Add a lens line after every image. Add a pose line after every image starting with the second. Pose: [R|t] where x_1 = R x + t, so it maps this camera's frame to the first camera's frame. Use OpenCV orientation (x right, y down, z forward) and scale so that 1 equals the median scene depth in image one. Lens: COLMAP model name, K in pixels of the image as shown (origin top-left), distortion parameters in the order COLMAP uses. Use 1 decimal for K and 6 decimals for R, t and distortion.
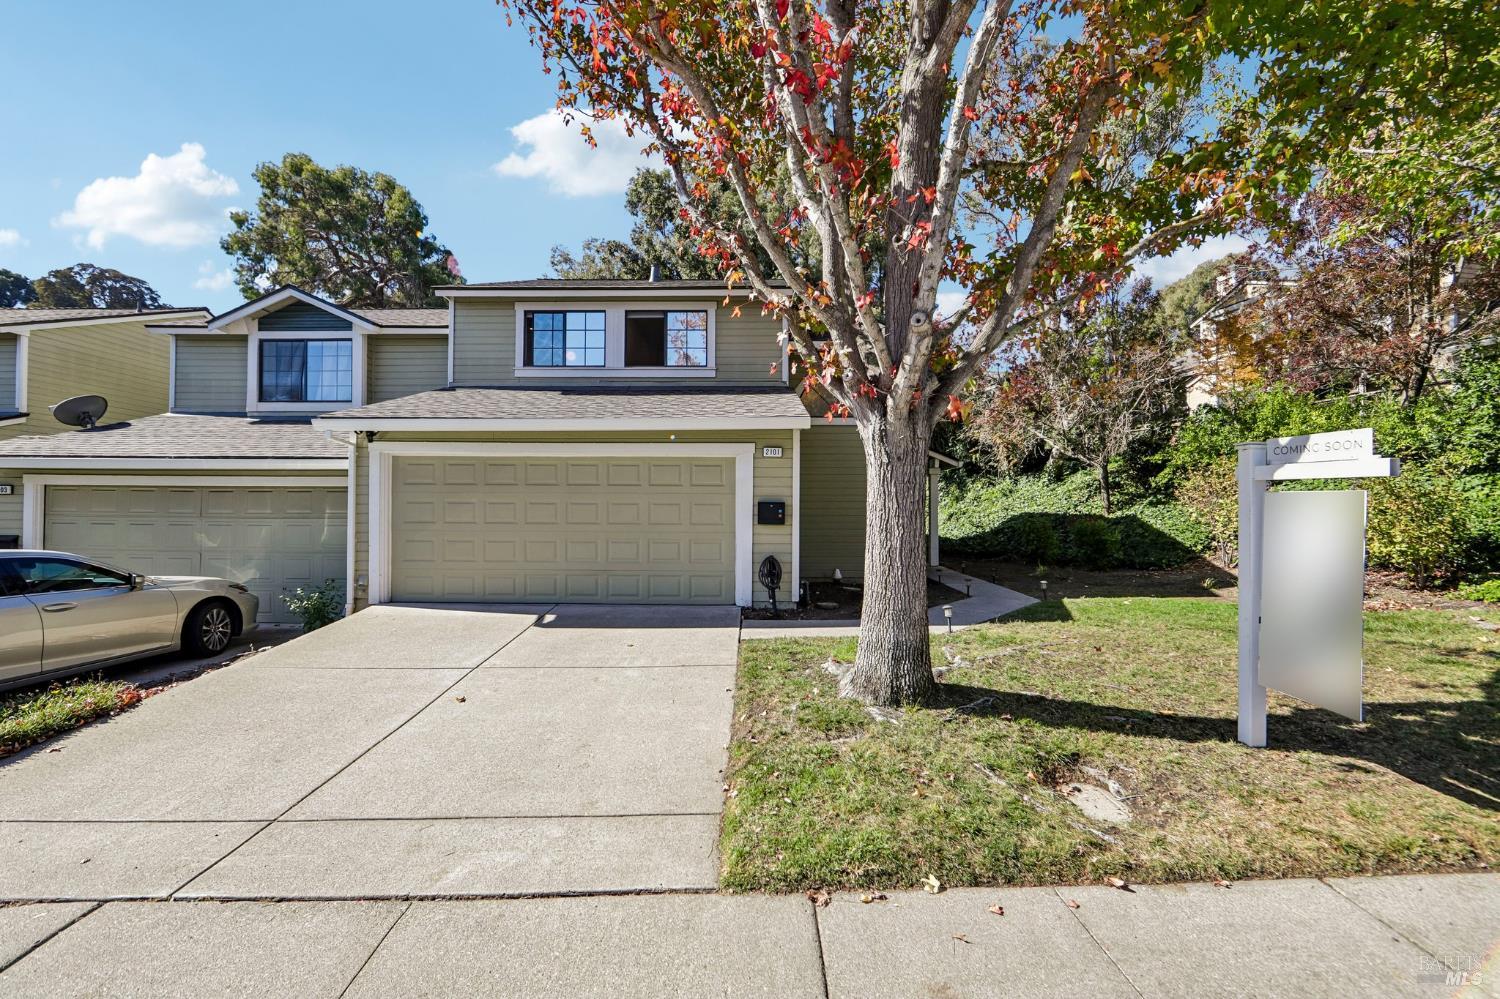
lens RADIAL K [[600.3, 0, 747.6], [0, 600.3, 498.8], [0, 0, 1]] dist [-0.011155, 0.002286]
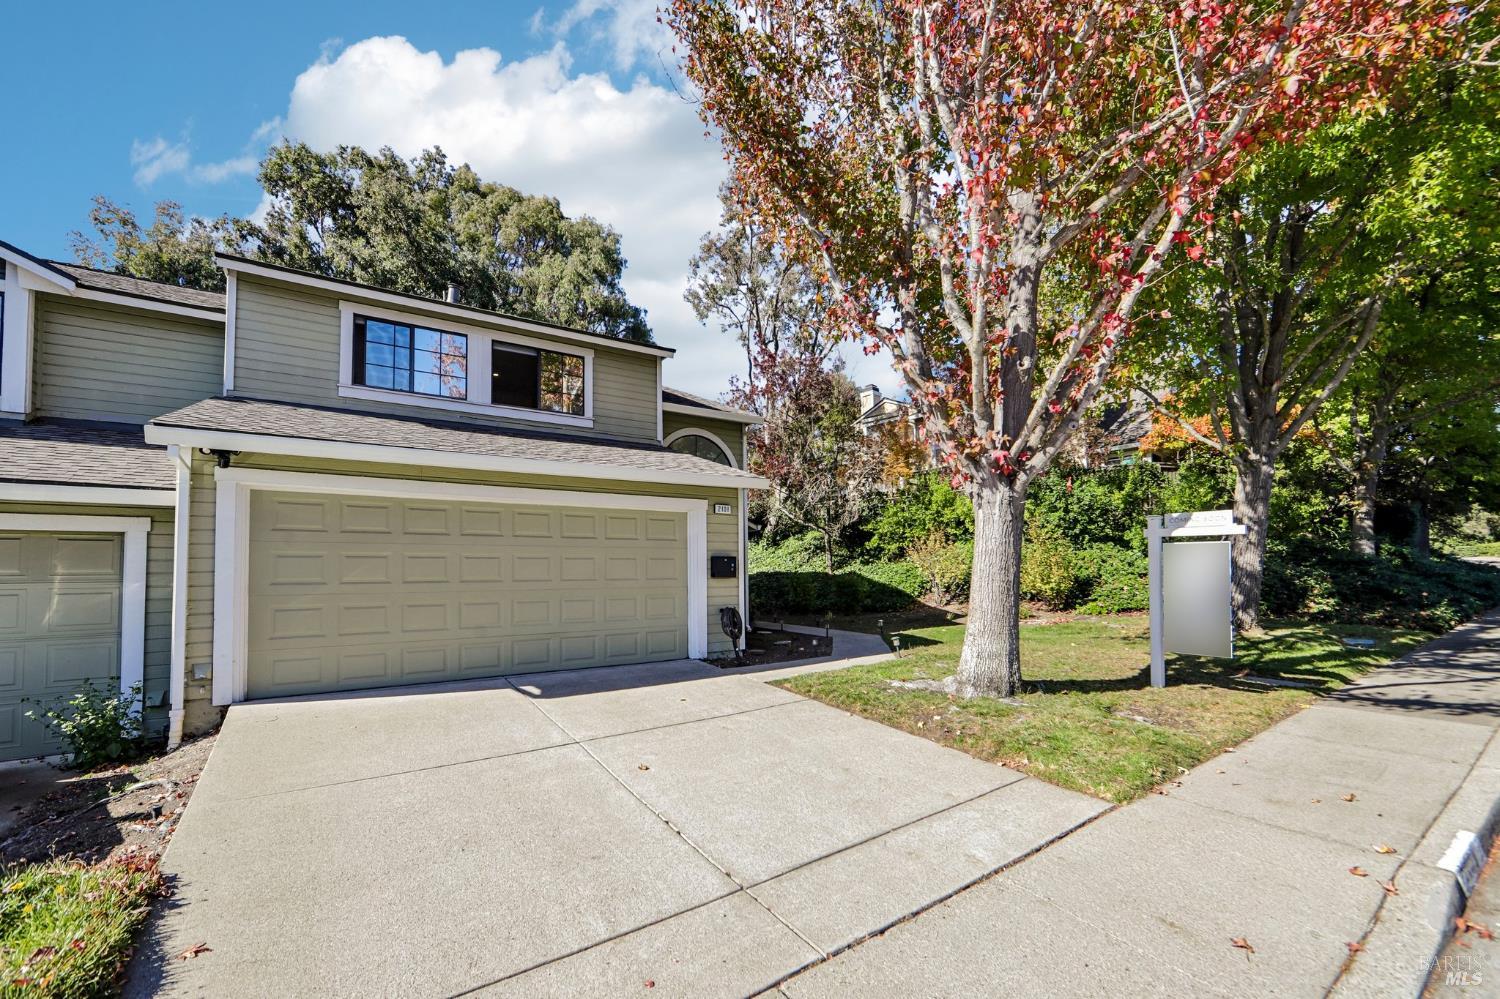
lens RADIAL K [[600.3, 0, 784.4], [0, 600.3, 538.4], [0, 0, 1]] dist [-0.011155, 0.002286]
pose [[0.821092, 0.018520, 0.570495, -0.471186], [0.005840, 0.999149, -0.040840, 0.017404], [-0.570766, 0.036865, 0.820285, 0.073612]]
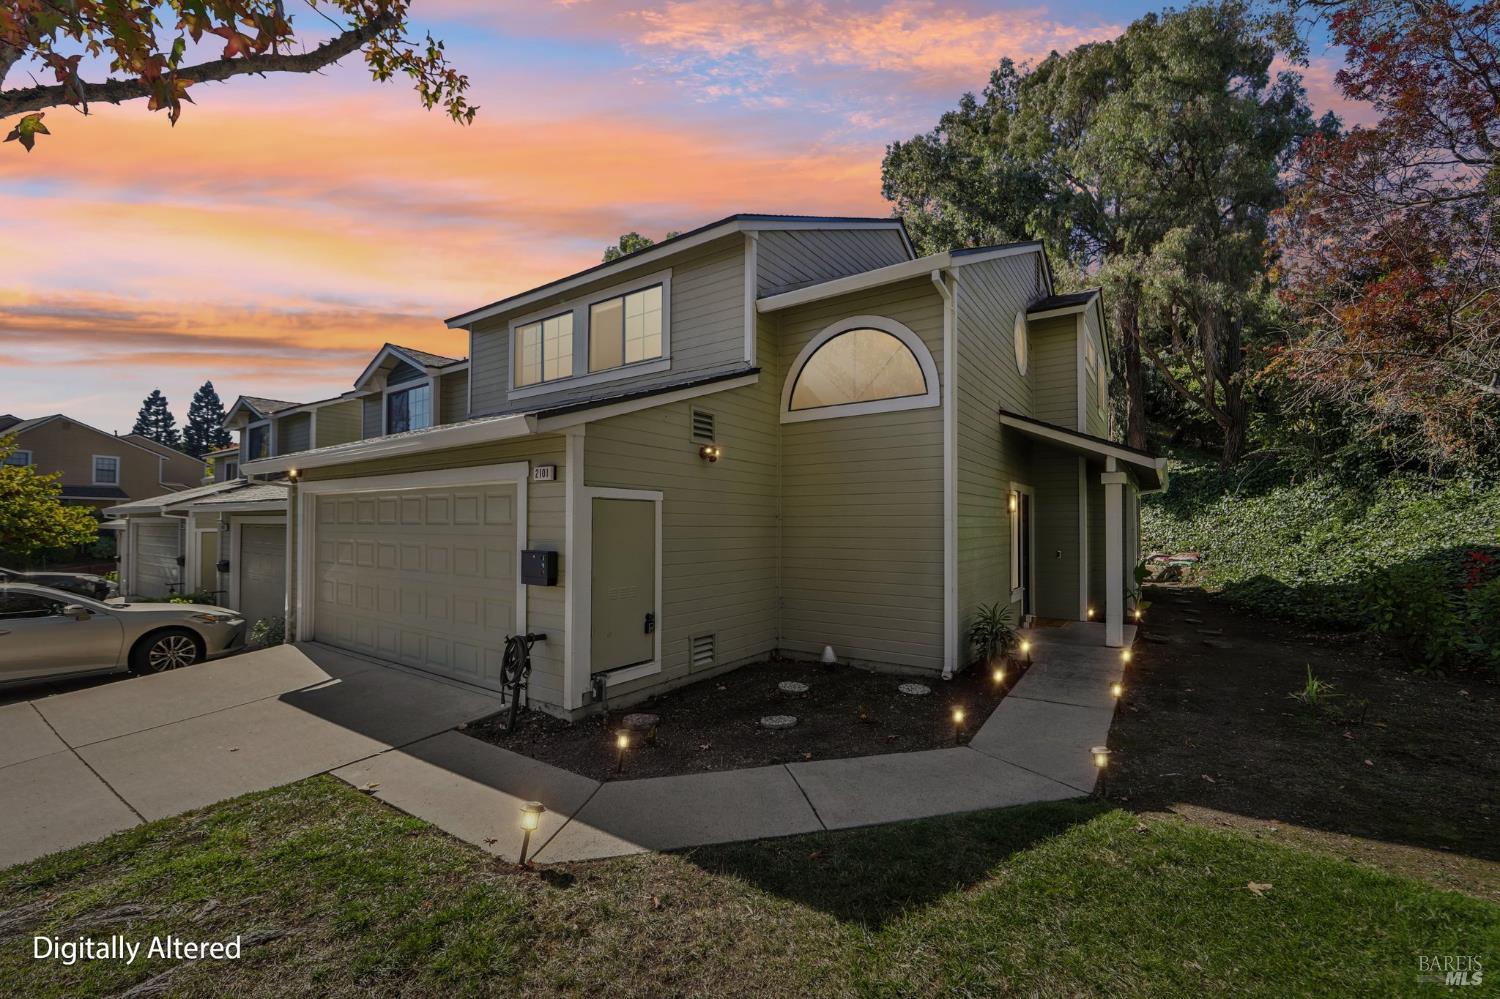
lens RADIAL K [[600.3, 0, 753.2], [0, 600.3, 504.8], [0, 0, 1]] dist [-0.011155, 0.002286]
pose [[0.831958, -0.020731, -0.554451, 0.570727], [0.014040, 0.999768, -0.016315, -0.027787], [0.554661, 0.005789, 0.832056, 0.567496]]
